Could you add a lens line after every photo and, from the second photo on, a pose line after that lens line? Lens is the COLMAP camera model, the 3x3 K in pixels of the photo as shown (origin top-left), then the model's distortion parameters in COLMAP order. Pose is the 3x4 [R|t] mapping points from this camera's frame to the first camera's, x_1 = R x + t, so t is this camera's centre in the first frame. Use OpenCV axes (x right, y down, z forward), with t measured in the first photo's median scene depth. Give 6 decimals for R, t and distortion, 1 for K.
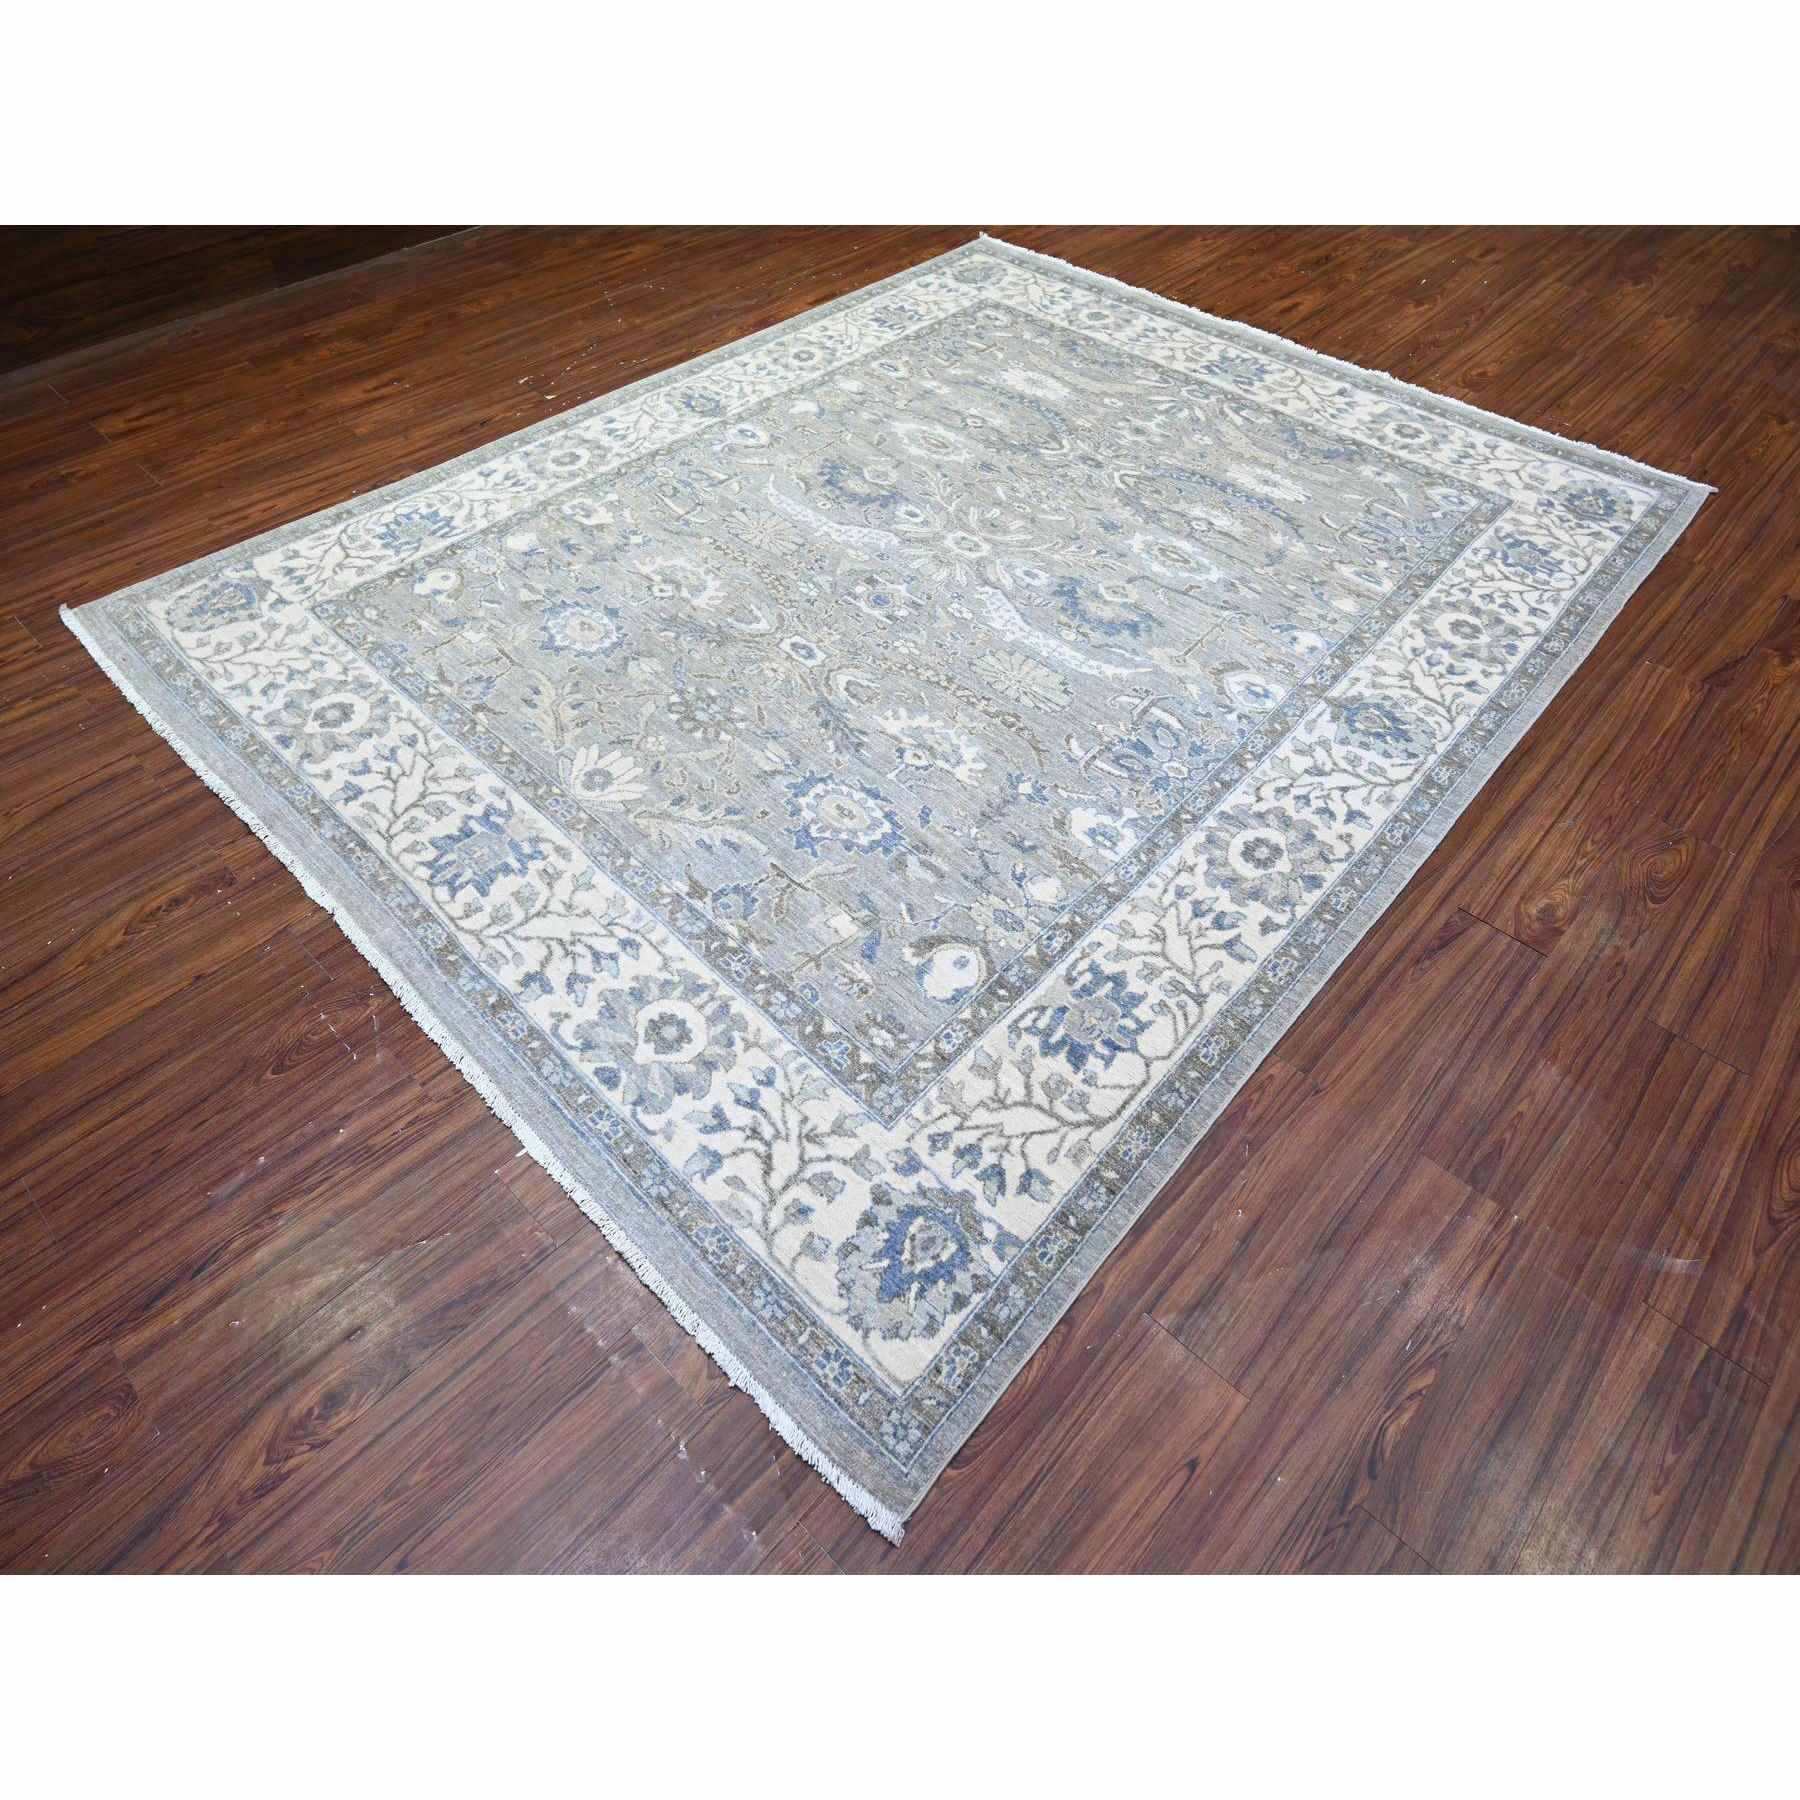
lens RADIAL K [[1036.0, 0, 900.0], [0, 1036.0, 900.0], [0, 0, 1]] dist [-0.008051, 0.000956]
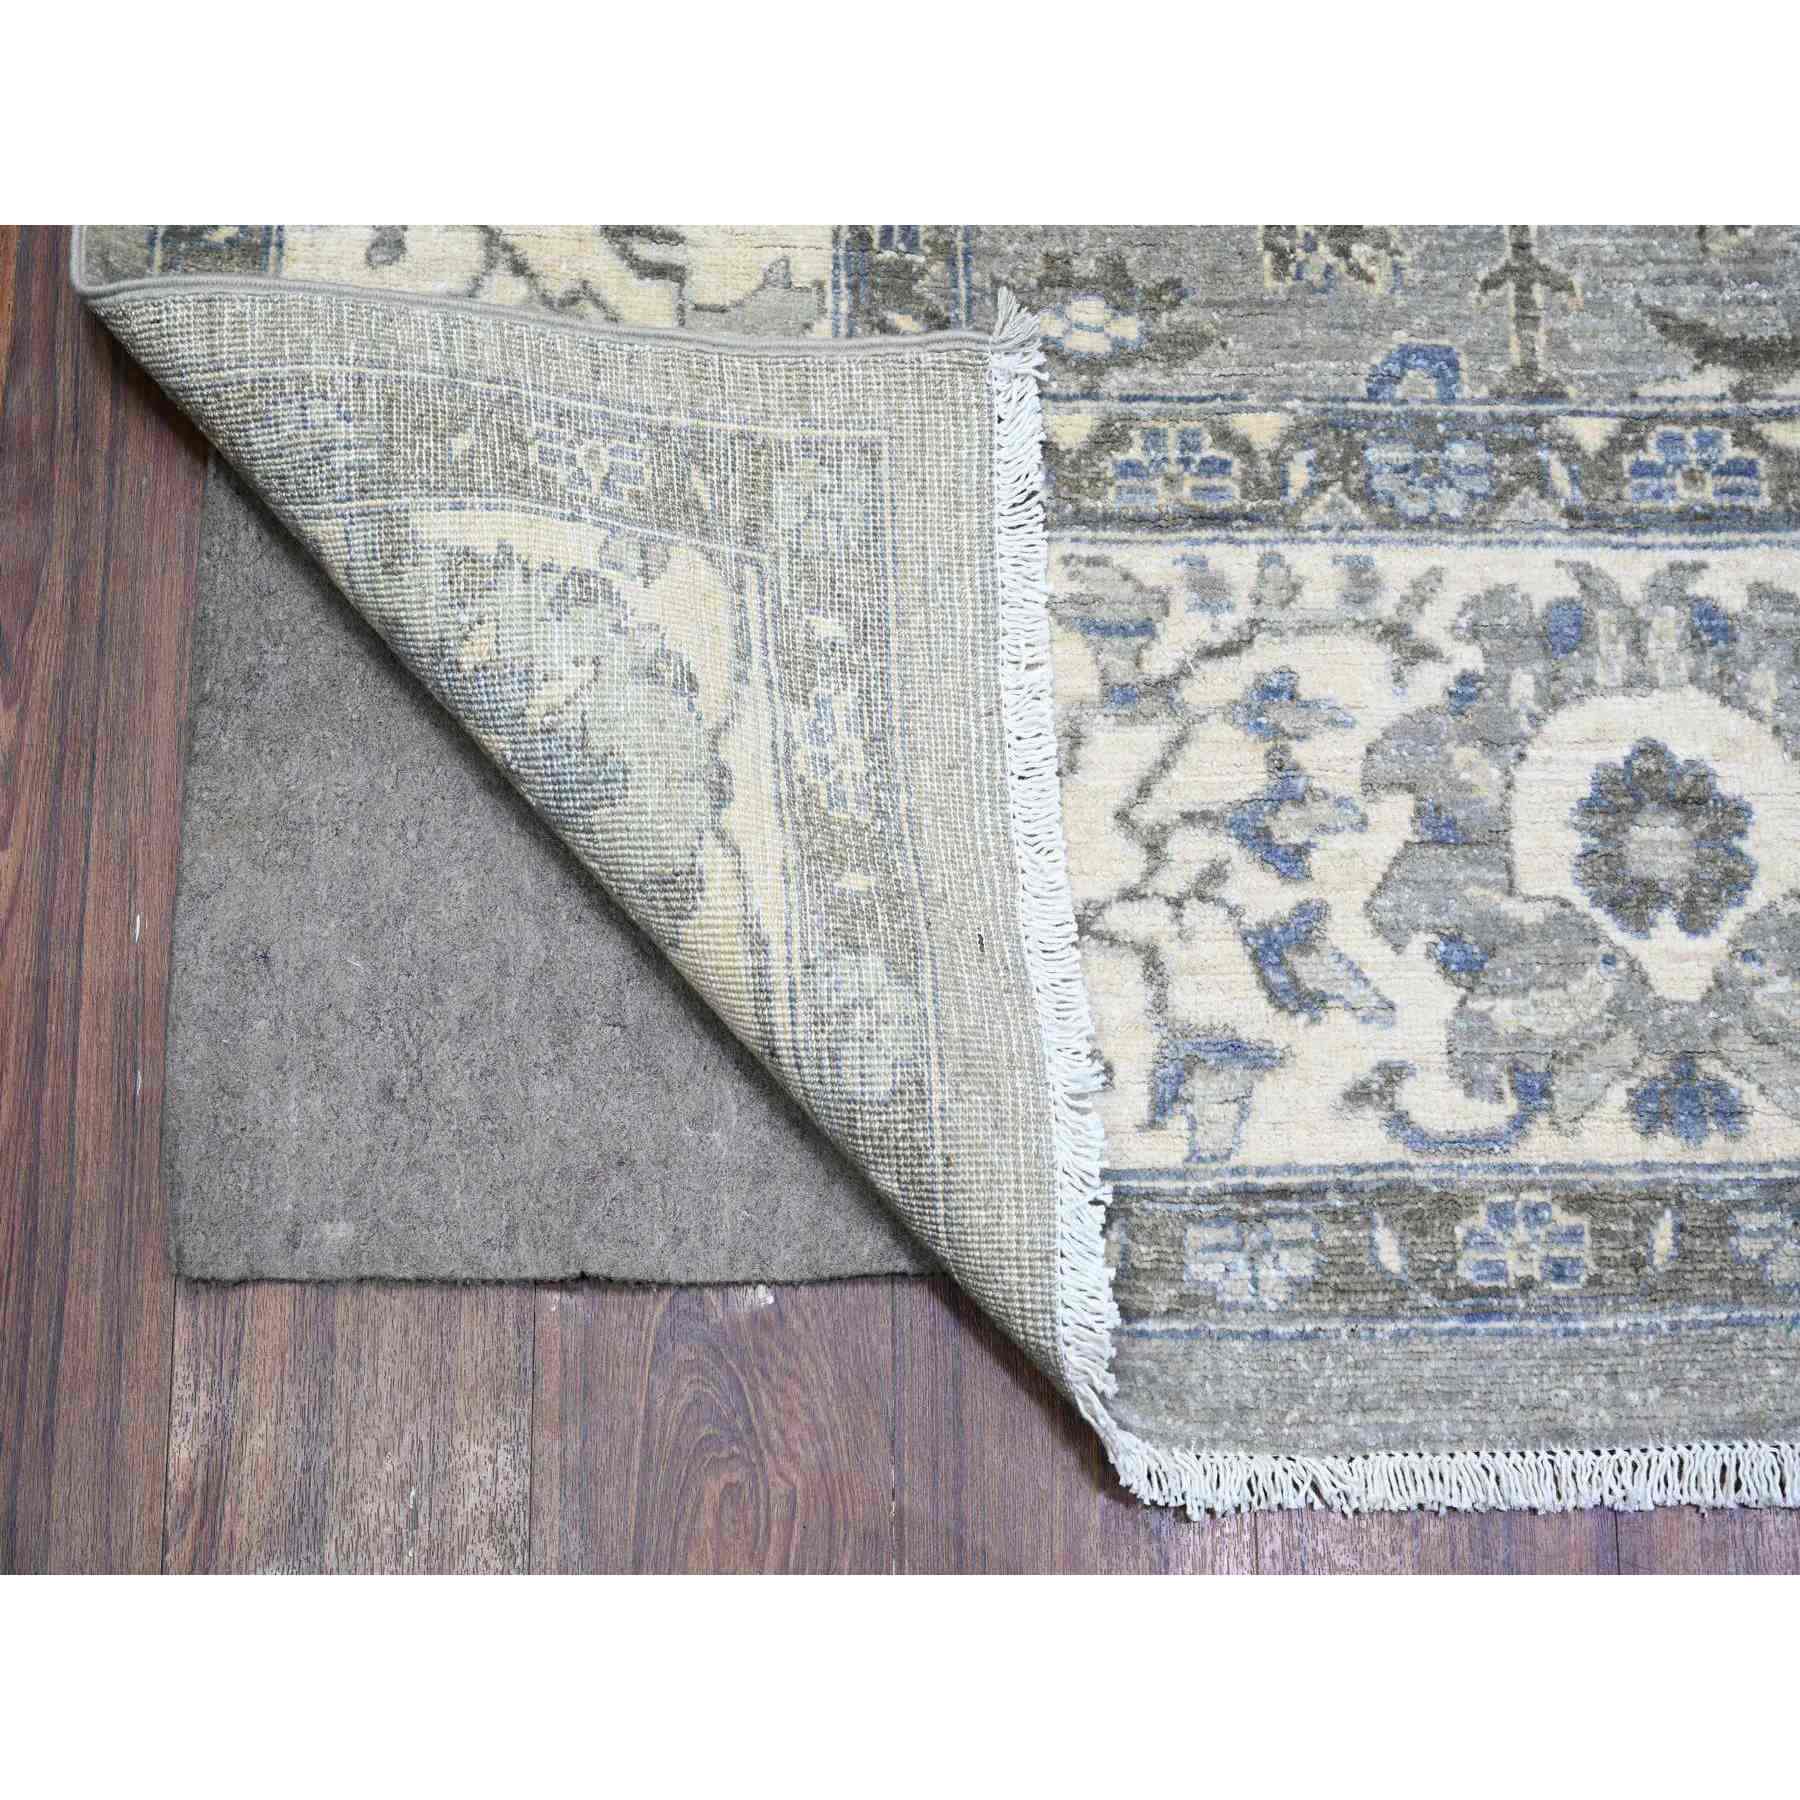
lens RADIAL K [[3231.2, 0, 900.0], [0, 3231.2, 900.0], [0, 0, 1]] dist [-0.012030, 0.058462]
pose [[0.729368, -0.660013, 0.180011, -0.764157], [0.523117, 0.707632, 0.474980, -0.537294], [-0.440875, -0.252269, 0.861388, 0.518208]]
